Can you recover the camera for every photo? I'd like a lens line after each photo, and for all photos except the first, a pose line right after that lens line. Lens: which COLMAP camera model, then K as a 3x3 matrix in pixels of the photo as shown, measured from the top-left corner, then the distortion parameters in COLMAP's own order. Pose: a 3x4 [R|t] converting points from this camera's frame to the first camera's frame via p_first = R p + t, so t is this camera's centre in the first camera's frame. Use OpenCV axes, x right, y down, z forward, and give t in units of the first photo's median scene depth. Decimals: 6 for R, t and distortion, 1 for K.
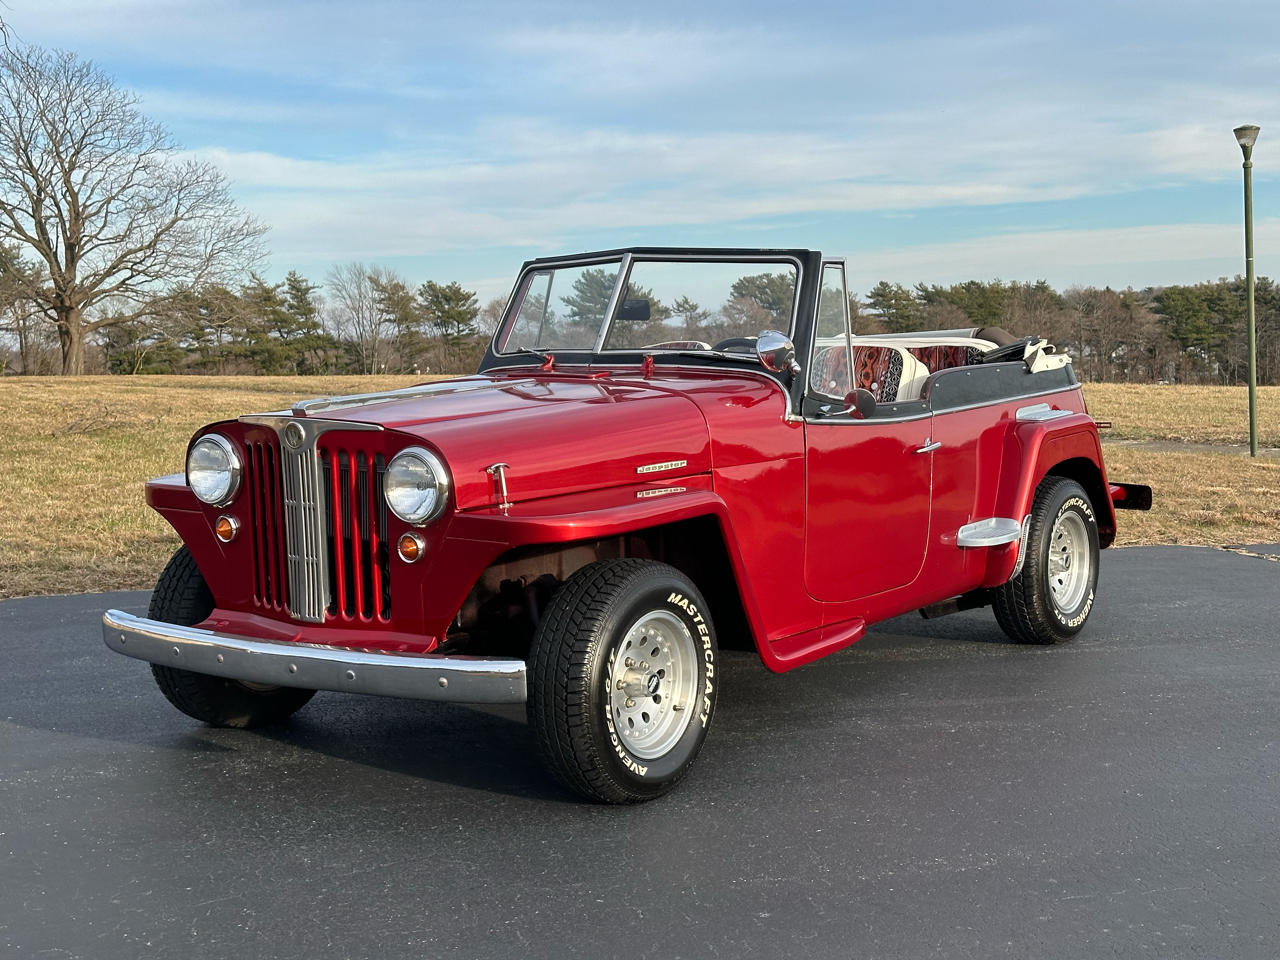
lens RADIAL K [[1739.7, 0, 643.2], [0, 1739.7, 496.5], [0, 0, 1]] dist [0.152515, -0.125943]
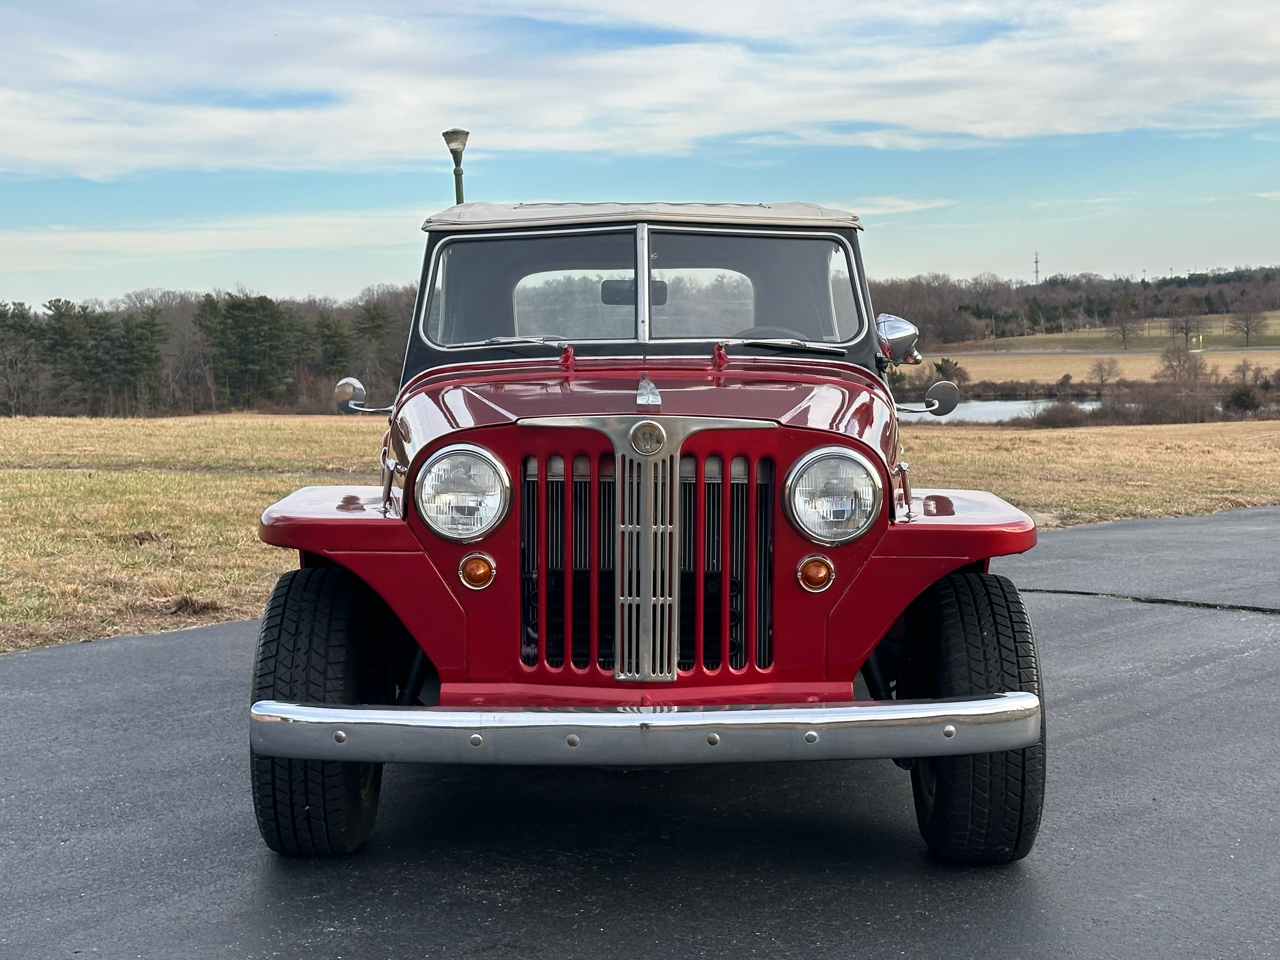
lens RADIAL K [[2041.3, 0, 589.8], [0, 2041.3, 482.3], [0, 0, 1]] dist [0.131466, -0.038765]
pose [[0.822521, -0.034821, 0.567668, -0.600371], [0.055058, 0.998311, -0.018539, -0.000549], [-0.566063, 0.046503, 0.823049, 0.228784]]
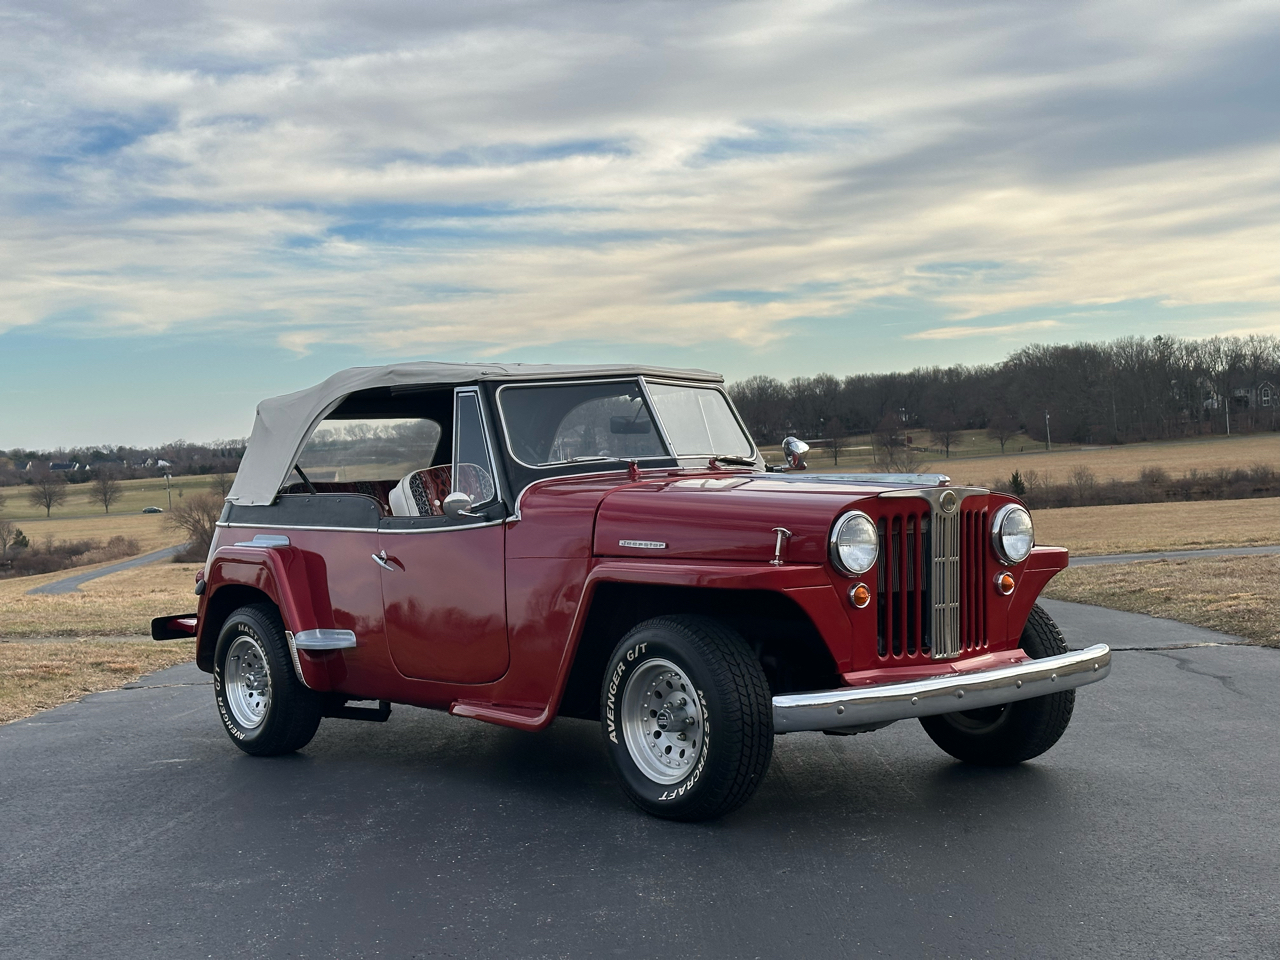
lens RADIAL K [[1777.9, 0, 633.6], [0, 1777.9, 520.2], [0, 0, 1]] dist [0.155985, -0.114136]
pose [[0.248291, -0.019474, 0.968490, -1.194123], [0.135576, 0.990656, -0.014838, -0.027765], [-0.959151, 0.134988, 0.248611, 0.744051]]
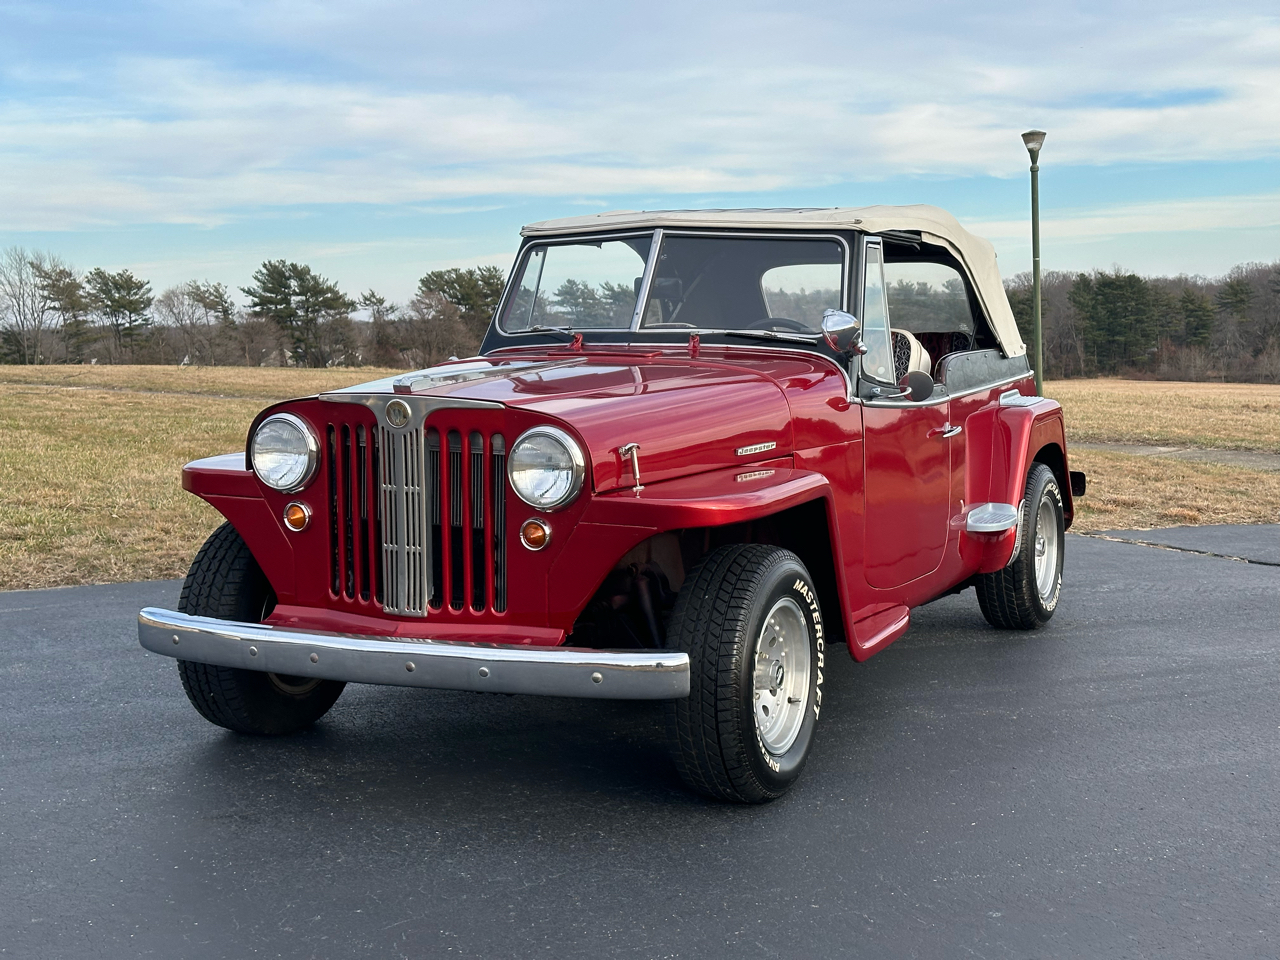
lens RADIAL K [[1743.1, 0, 637.8], [0, 1743.1, 475.5], [0, 0, 1]] dist [0.162088, -0.059263]
pose [[0.984688, -0.003511, 0.174292, -0.193877], [0.005210, 0.999943, -0.009292, 0.005470], [-0.174250, 0.010058, 0.984650, 0.057009]]
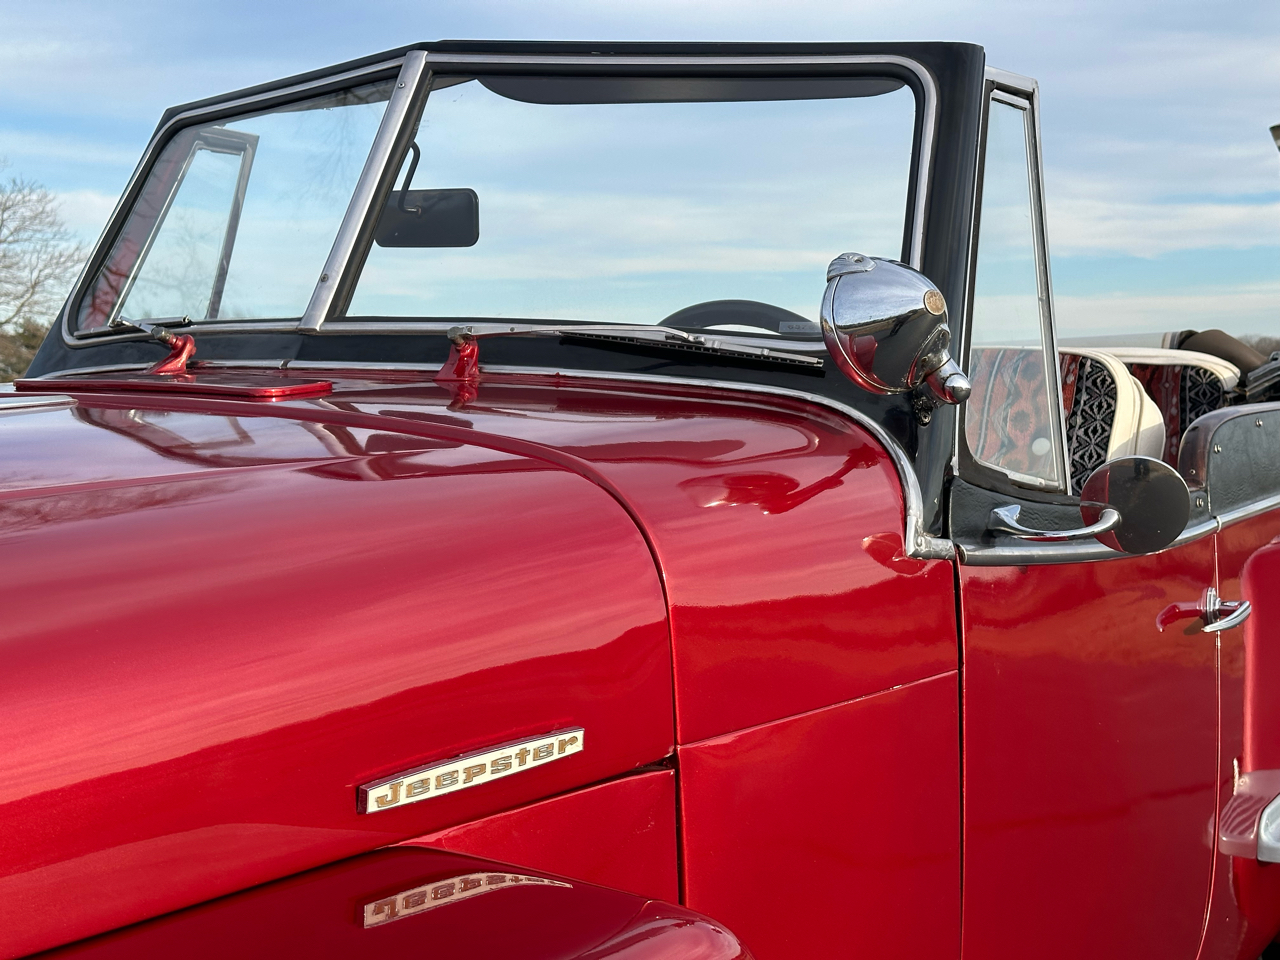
lens RADIAL K [[1763.7, 0, 645.8], [0, 1763.7, 477.1], [0, 0, 1]] dist [0.151811, -0.020955]
pose [[0.996884, 0.022937, 0.075468, 0.012289], [-0.019787, 0.998912, -0.042218, -0.041155], [-0.076354, 0.040593, 0.996254, 0.662270]]
